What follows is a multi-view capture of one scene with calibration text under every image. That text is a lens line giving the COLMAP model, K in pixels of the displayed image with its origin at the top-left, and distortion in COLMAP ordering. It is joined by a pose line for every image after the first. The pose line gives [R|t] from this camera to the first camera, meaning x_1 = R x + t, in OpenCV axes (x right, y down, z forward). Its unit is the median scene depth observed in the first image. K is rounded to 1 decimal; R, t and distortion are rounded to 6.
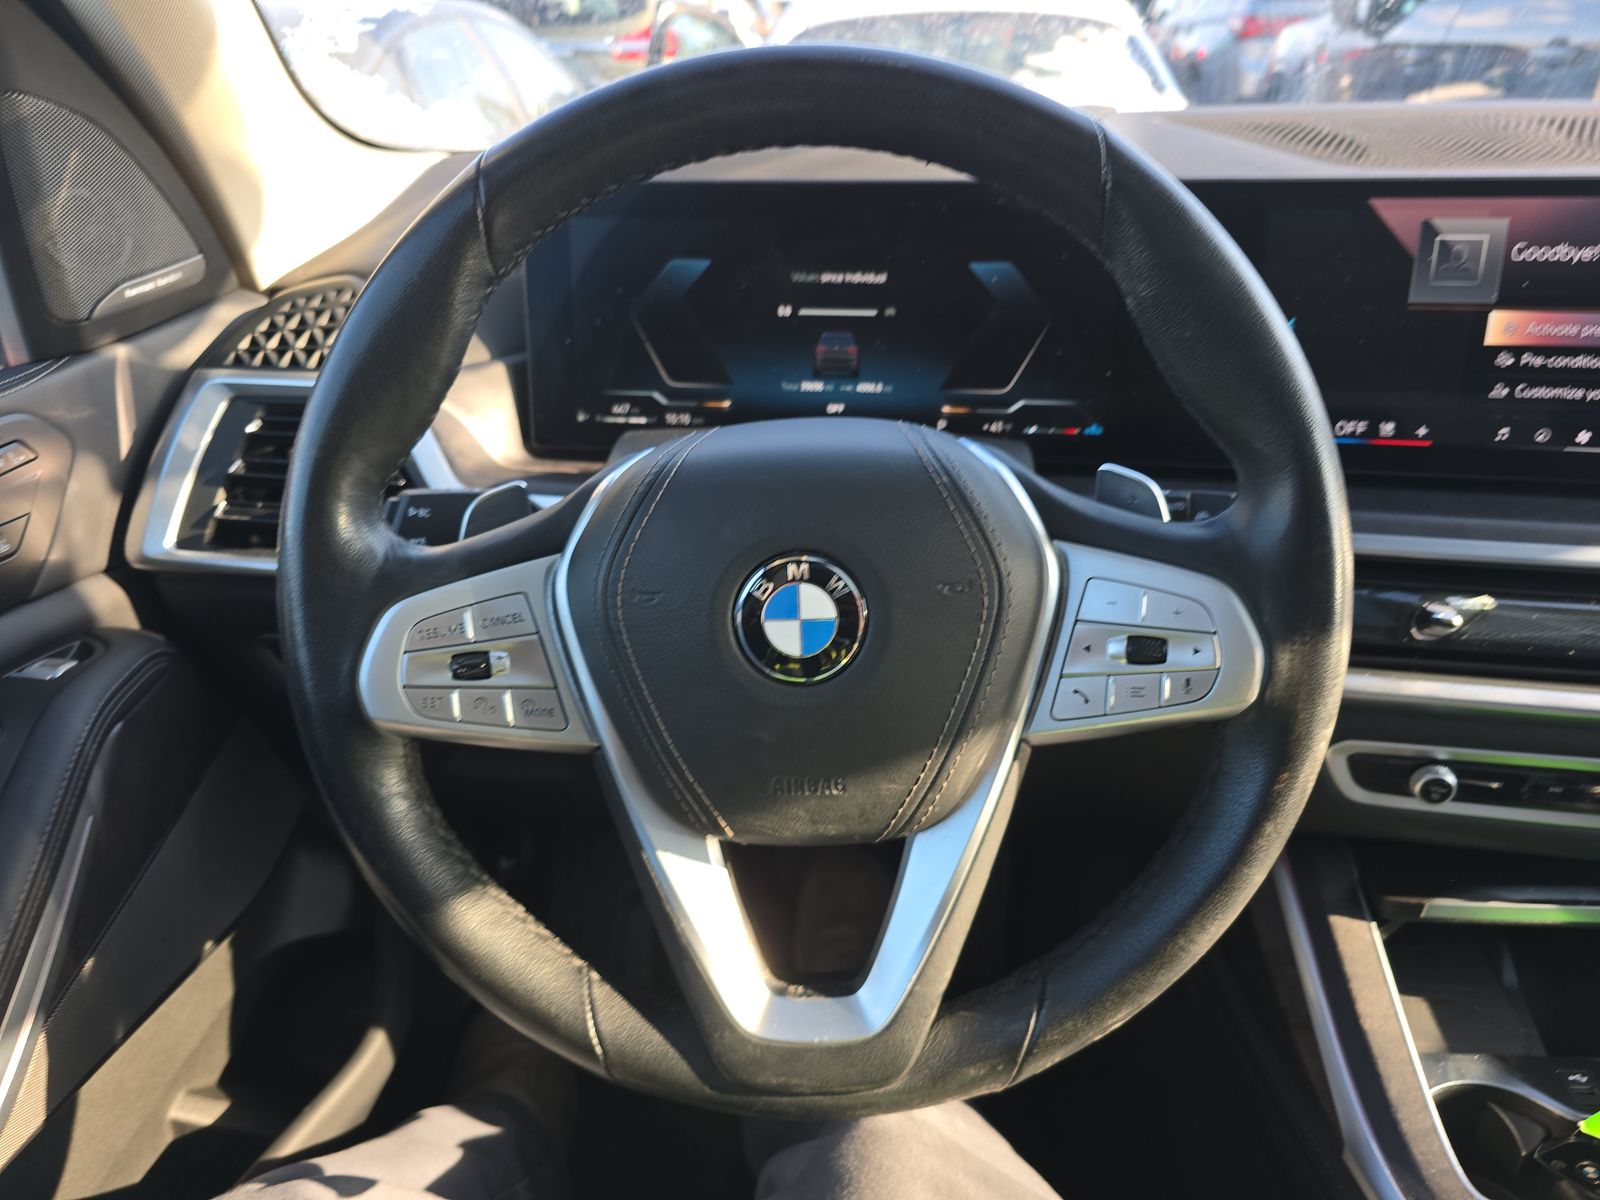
lens RADIAL K [[1177.1, 0, 800.0], [0, 1177.1, 600.0], [0, 0, 1]] dist [0.012112, -0.004730]
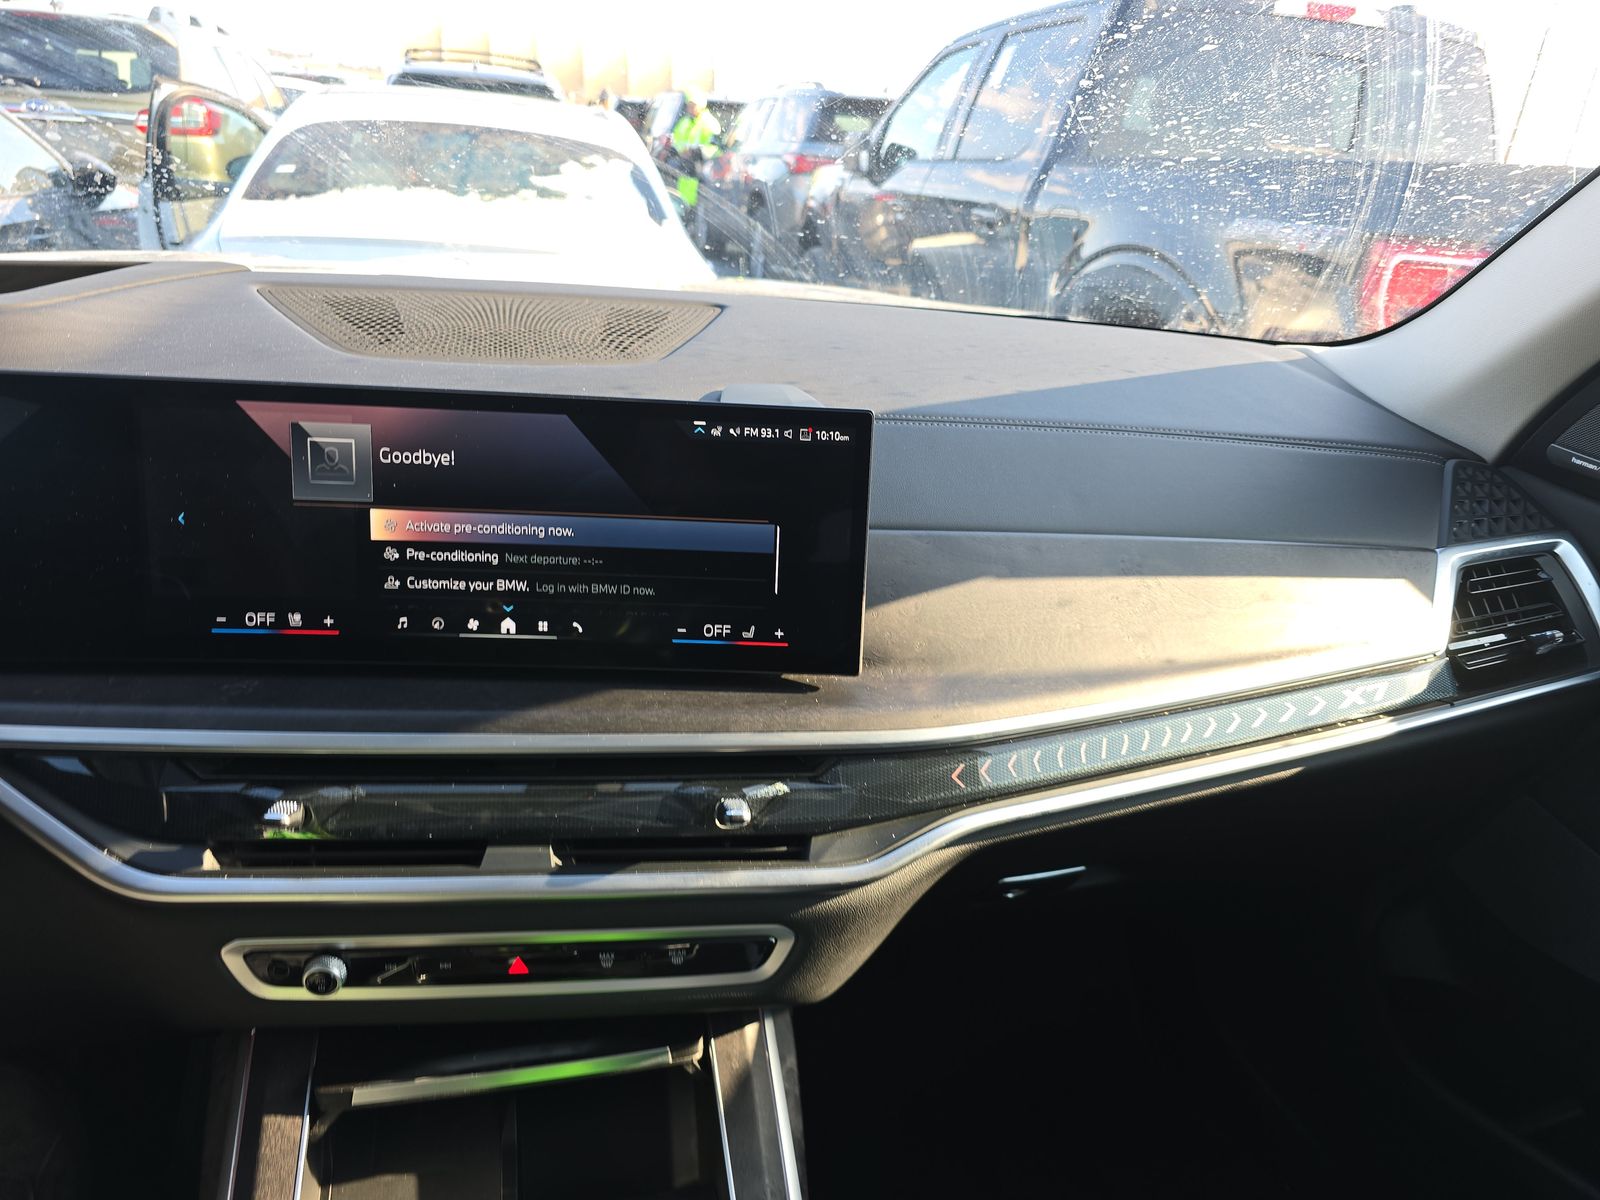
lens RADIAL K [[1177.1, 0, 800.0], [0, 1177.1, 600.0], [0, 0, 1]] dist [0.012112, -0.004730]
pose [[0.941063, -0.026881, 0.337163, 0.584847], [0.054160, 0.995950, -0.071764, -0.067347], [-0.333868, 0.085795, 0.938707, -0.104951]]
